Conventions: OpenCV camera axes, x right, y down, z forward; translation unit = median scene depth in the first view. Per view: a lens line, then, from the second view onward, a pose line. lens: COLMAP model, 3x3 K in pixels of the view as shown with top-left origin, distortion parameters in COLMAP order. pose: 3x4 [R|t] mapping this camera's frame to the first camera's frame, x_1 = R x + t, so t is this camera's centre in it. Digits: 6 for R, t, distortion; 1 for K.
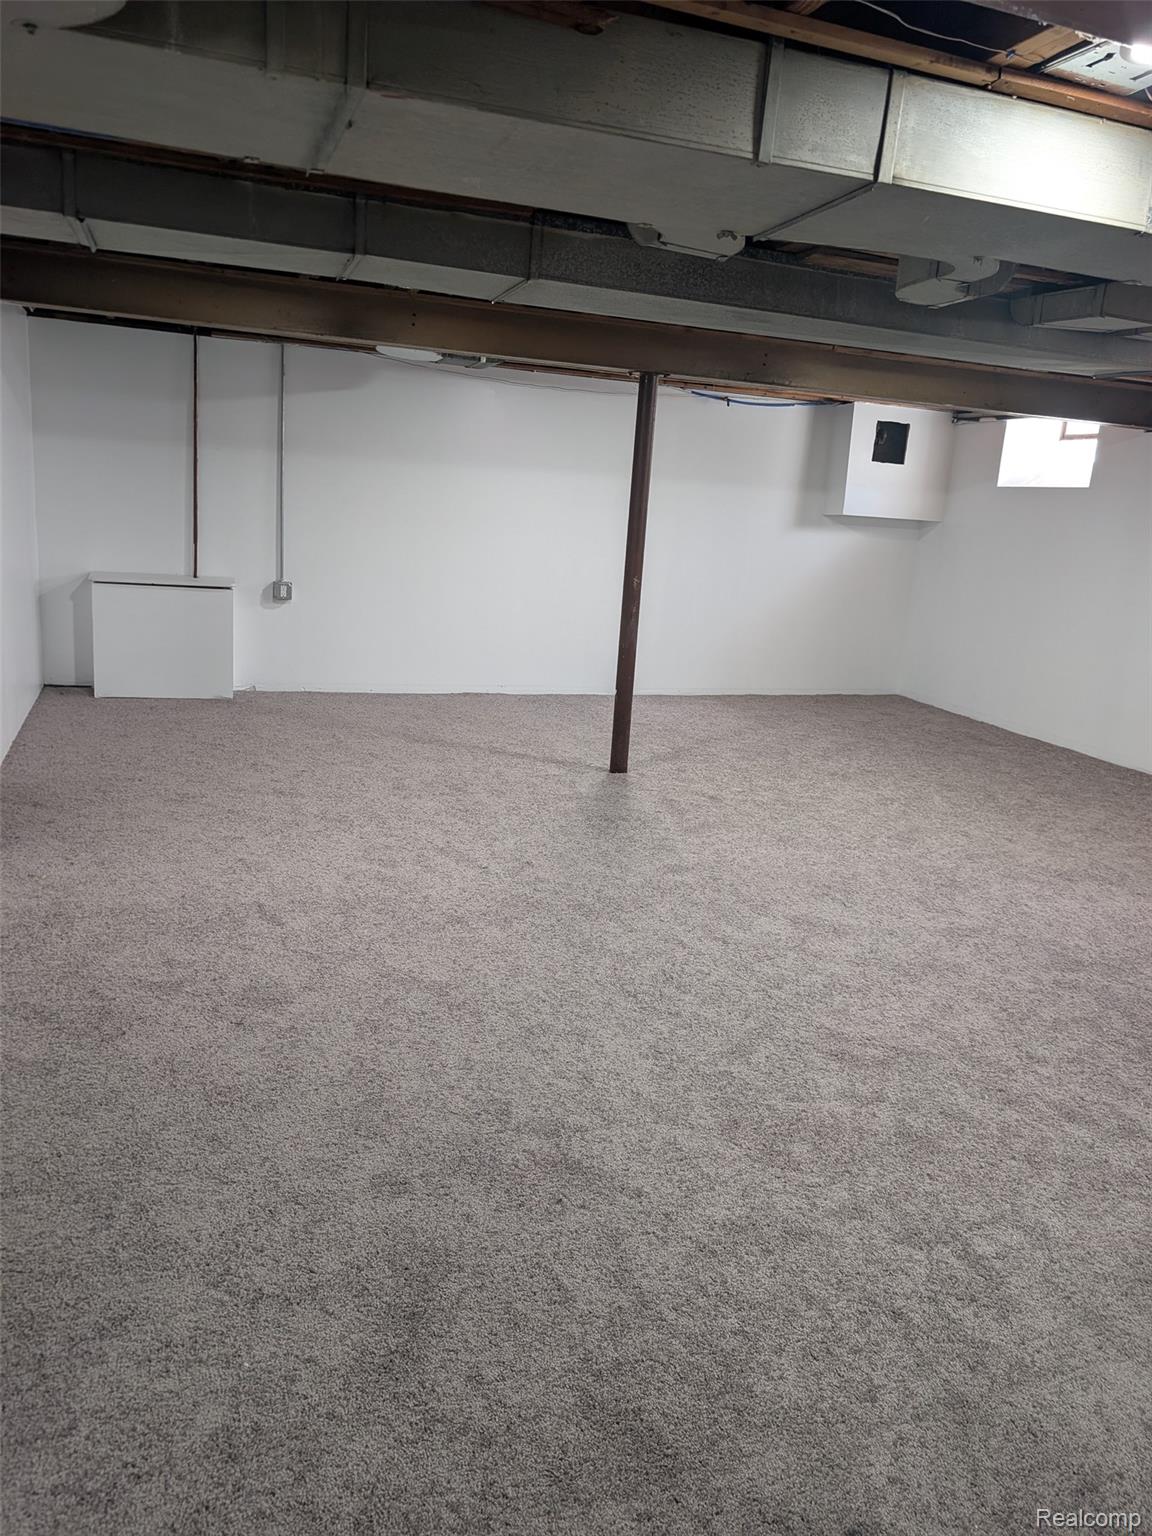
lens RADIAL K [[1123.5, 0, 564.7], [0, 1123.5, 763.6], [0, 0, 1]] dist [0.002903, 0.000020]
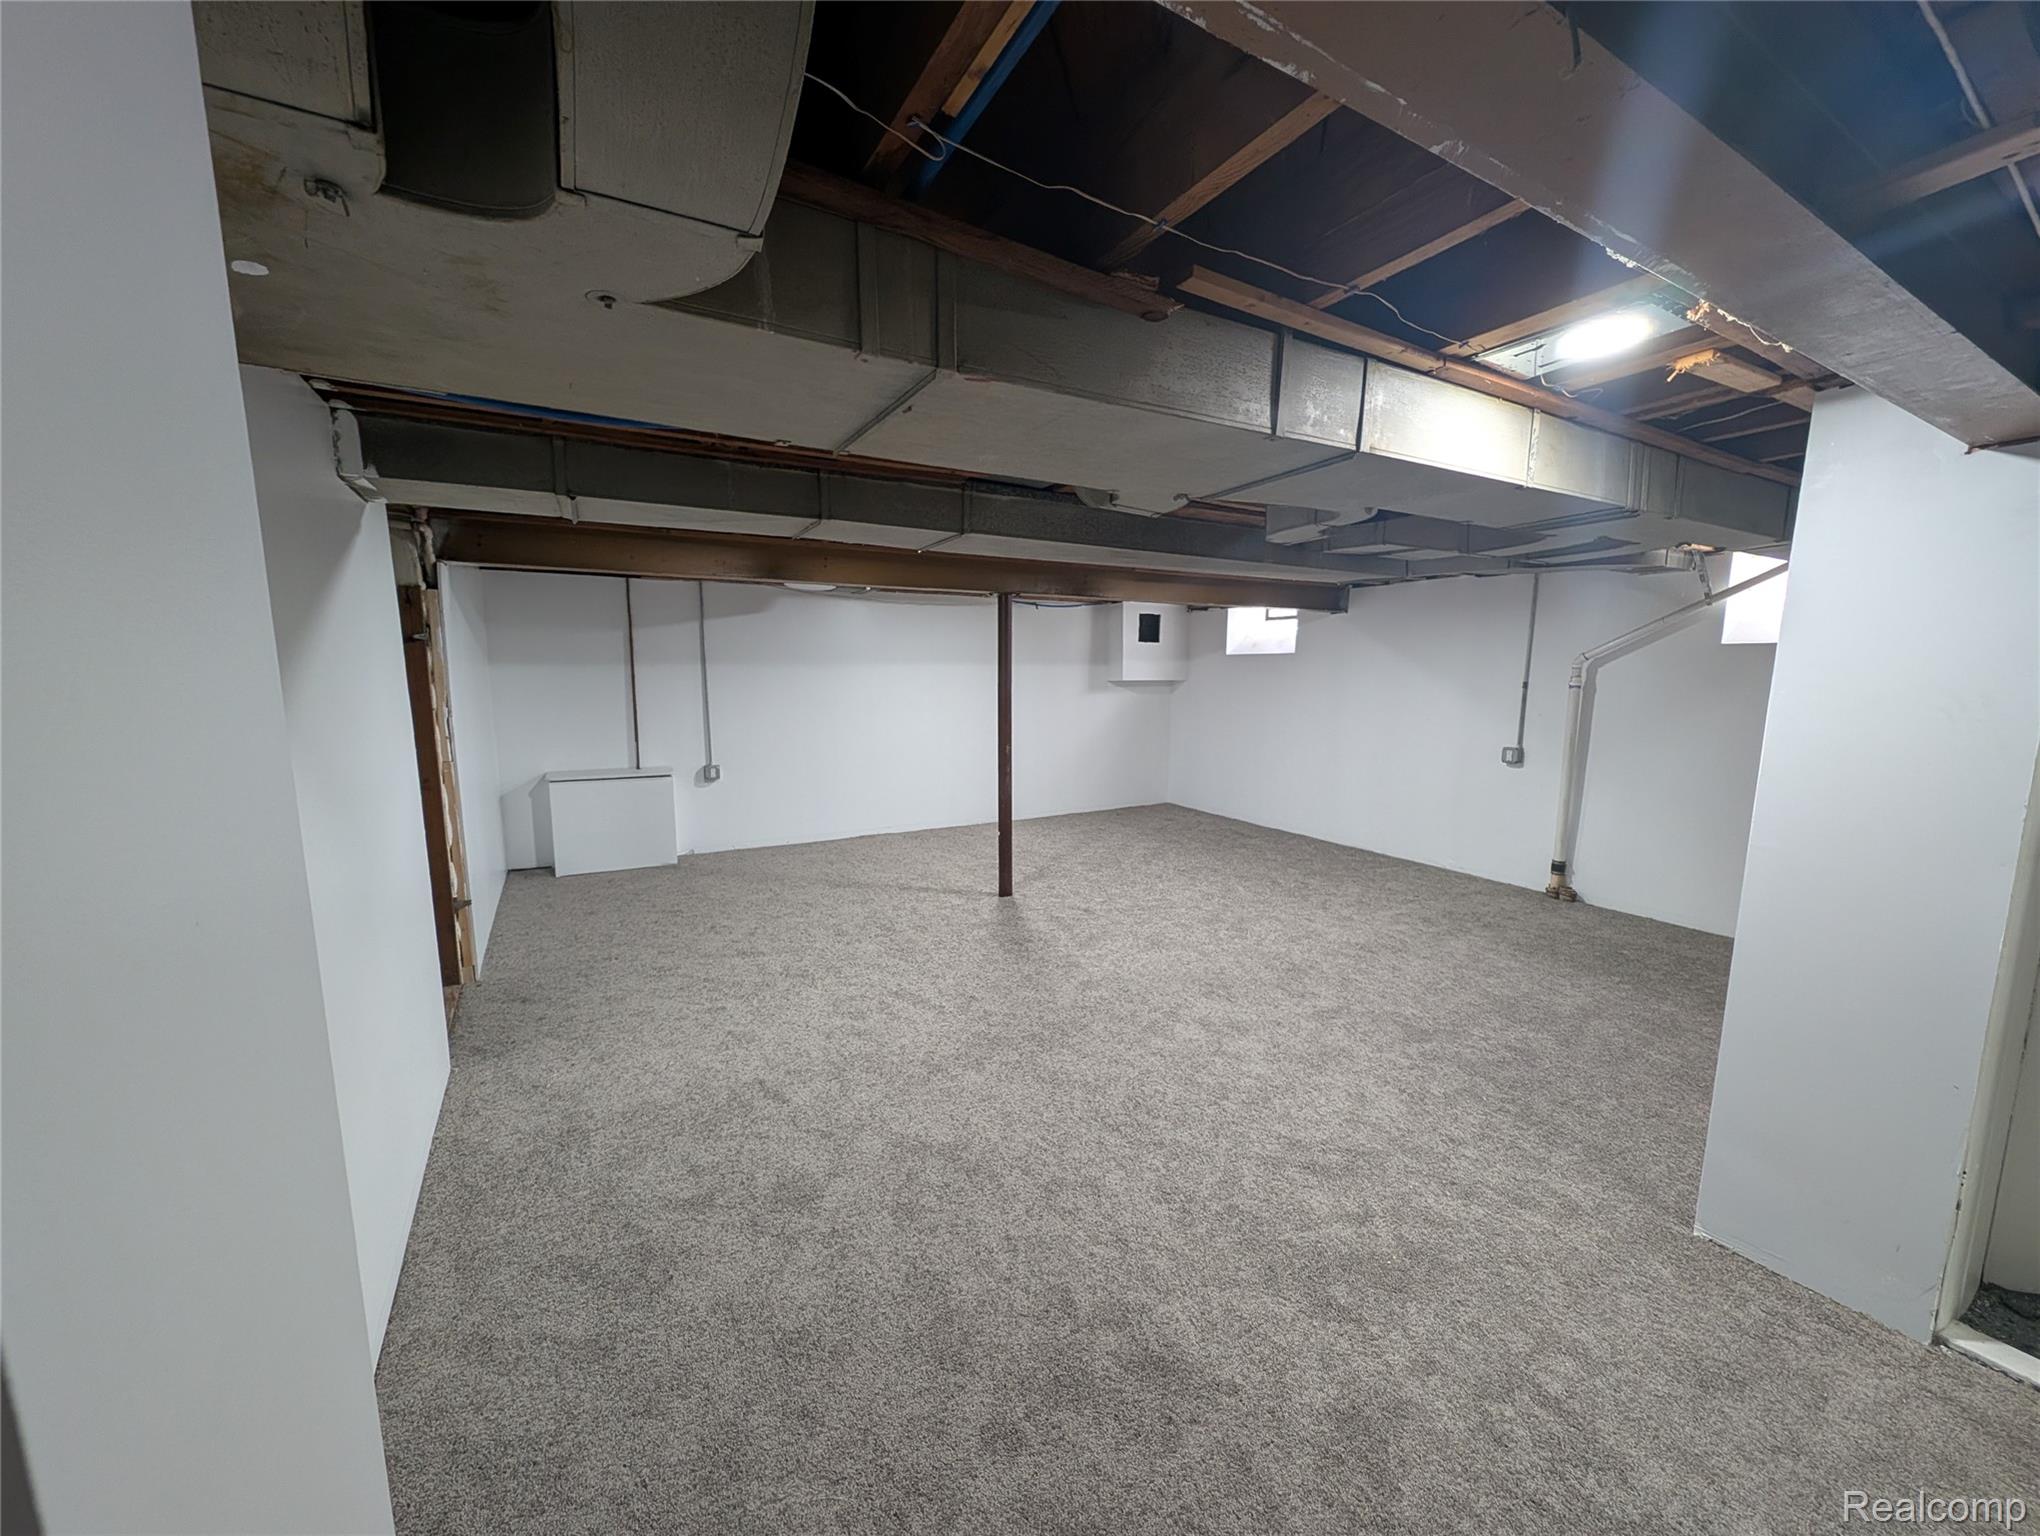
lens RADIAL K [[772.7, 0, 999.5], [0, 772.7, 773.5], [0, 0, 1]] dist [0.001850, -0.002308]
pose [[0.981954, -0.088228, 0.167281, -0.188337], [0.101870, 0.991982, -0.074792, -0.131098], [-0.159341, 0.090483, 0.983068, 0.241578]]
